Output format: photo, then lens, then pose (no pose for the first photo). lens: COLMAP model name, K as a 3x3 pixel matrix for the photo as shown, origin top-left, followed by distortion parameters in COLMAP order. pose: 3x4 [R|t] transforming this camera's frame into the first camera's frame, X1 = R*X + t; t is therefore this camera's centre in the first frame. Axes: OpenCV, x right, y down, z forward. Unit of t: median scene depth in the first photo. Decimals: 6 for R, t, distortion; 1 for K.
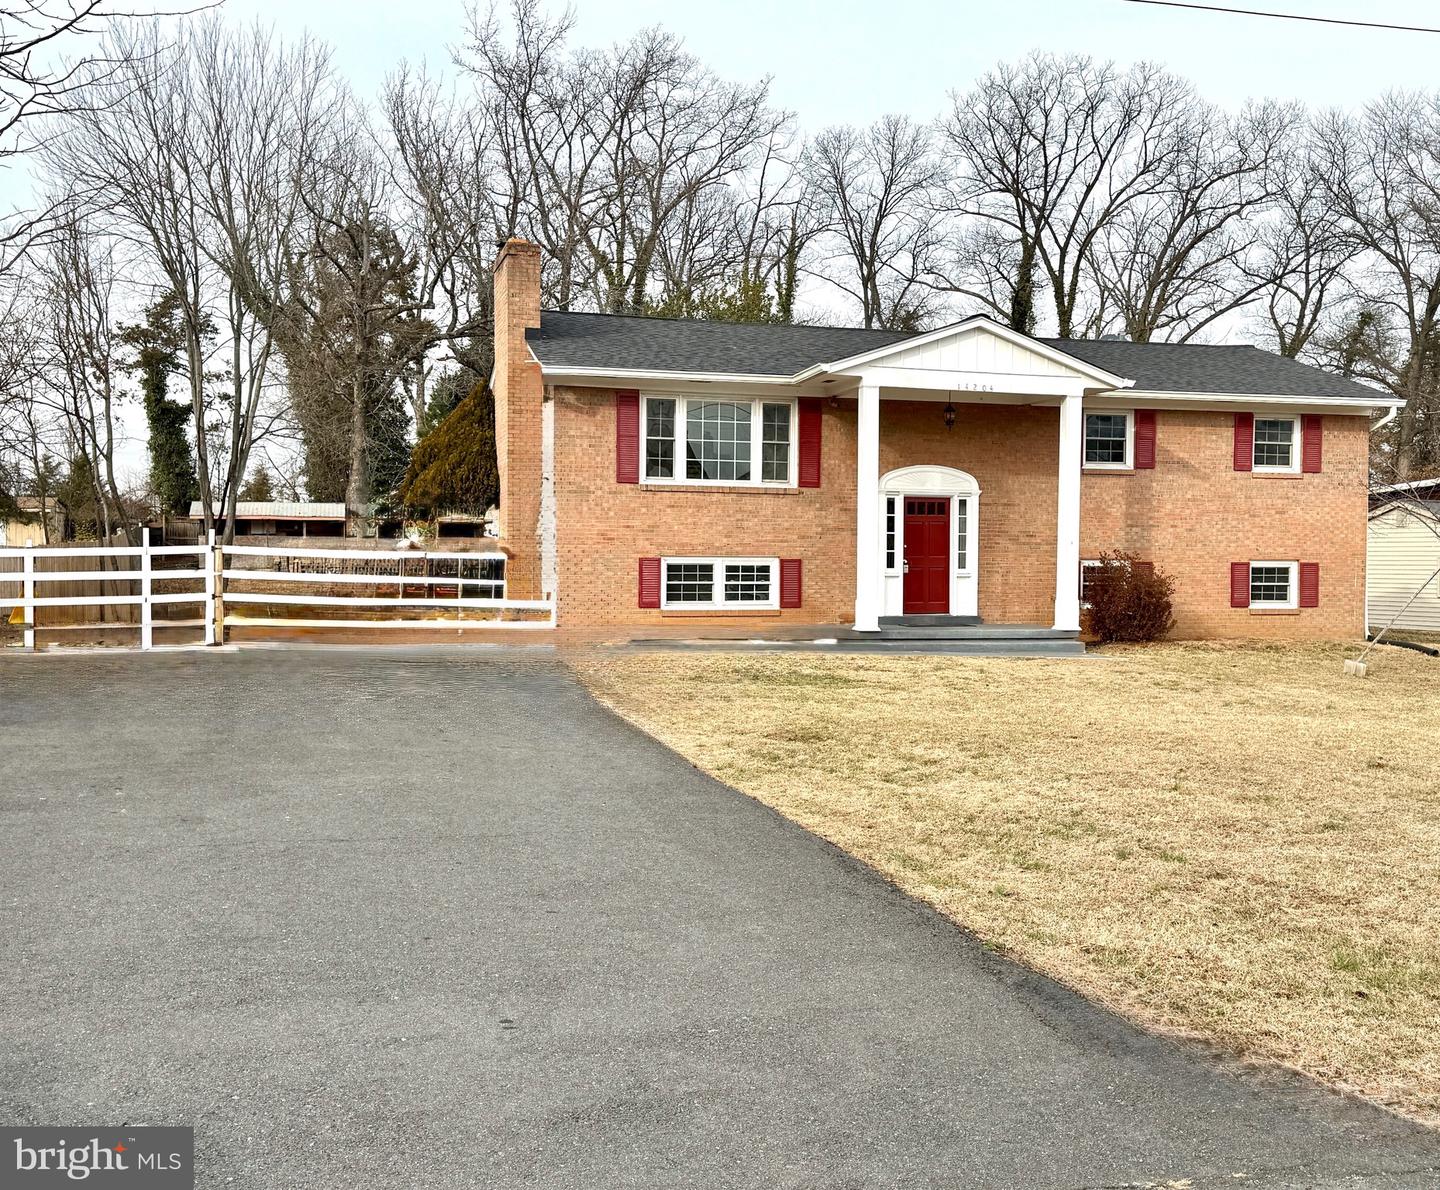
lens RADIAL K [[1662.9, 0, 719.3], [0, 1662.9, 592.3], [0, 0, 1]] dist [0.057114, 0.000000]
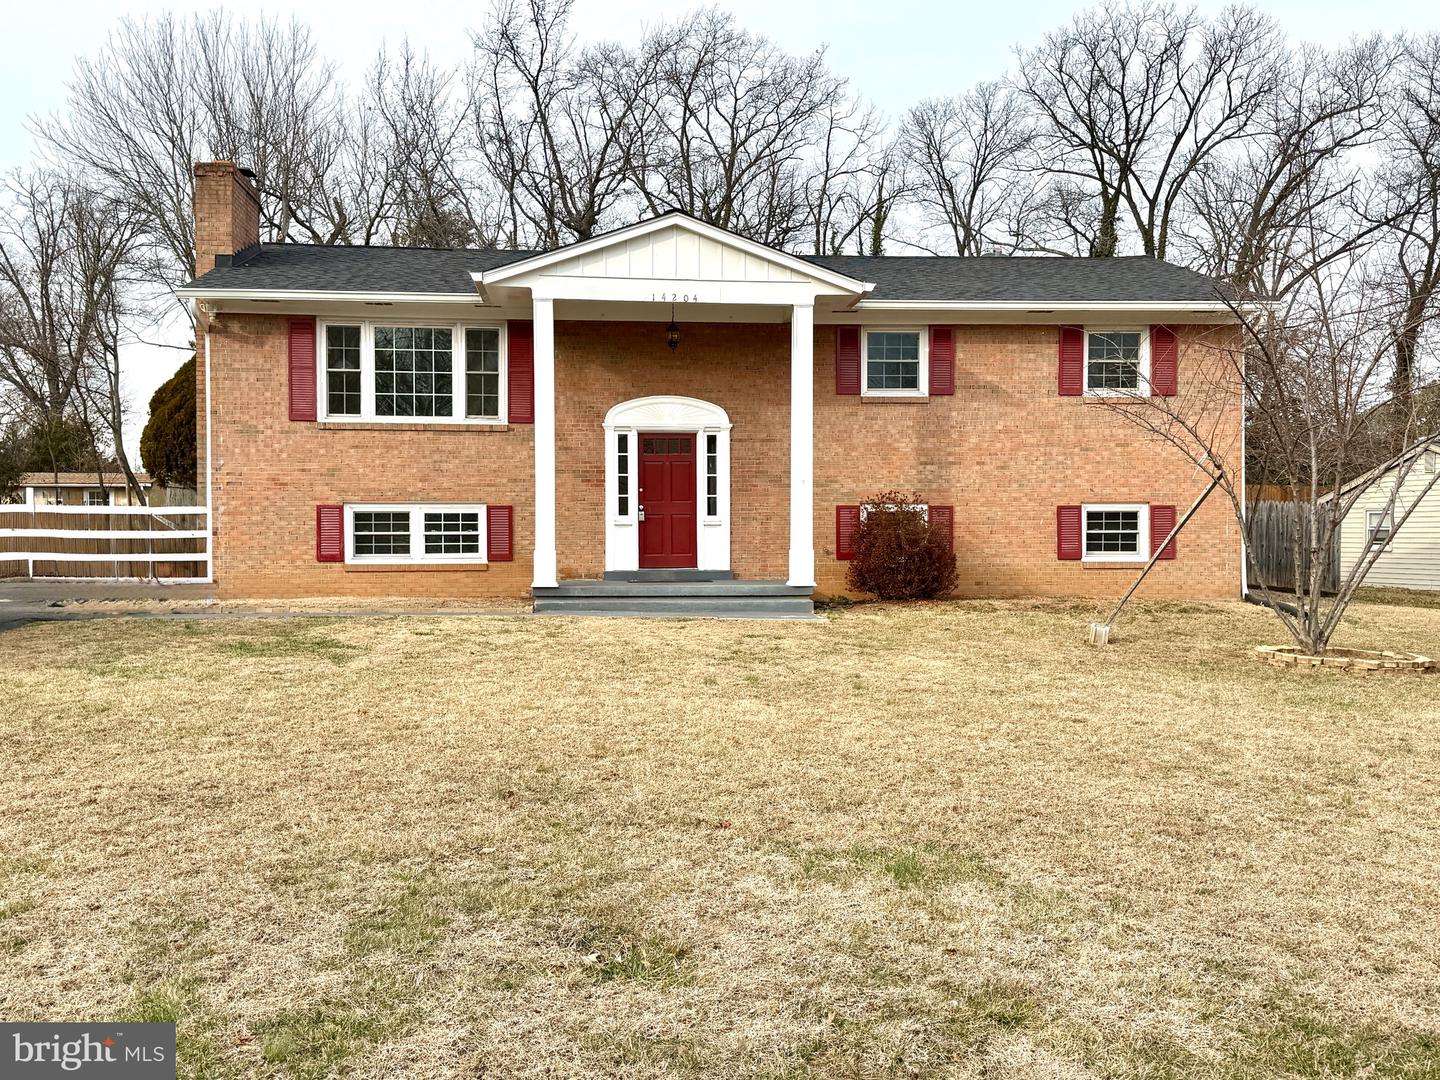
lens RADIAL K [[1427.2, 0, 719.8], [0, 1427.2, 542.2], [0, 0, 1]] dist [0.046474, 0.000000]
pose [[0.978672, -0.005943, -0.205344, 0.302030], [0.003815, 0.999935, -0.010758, 0.007568], [0.205395, 0.009745, 0.978631, 0.281488]]
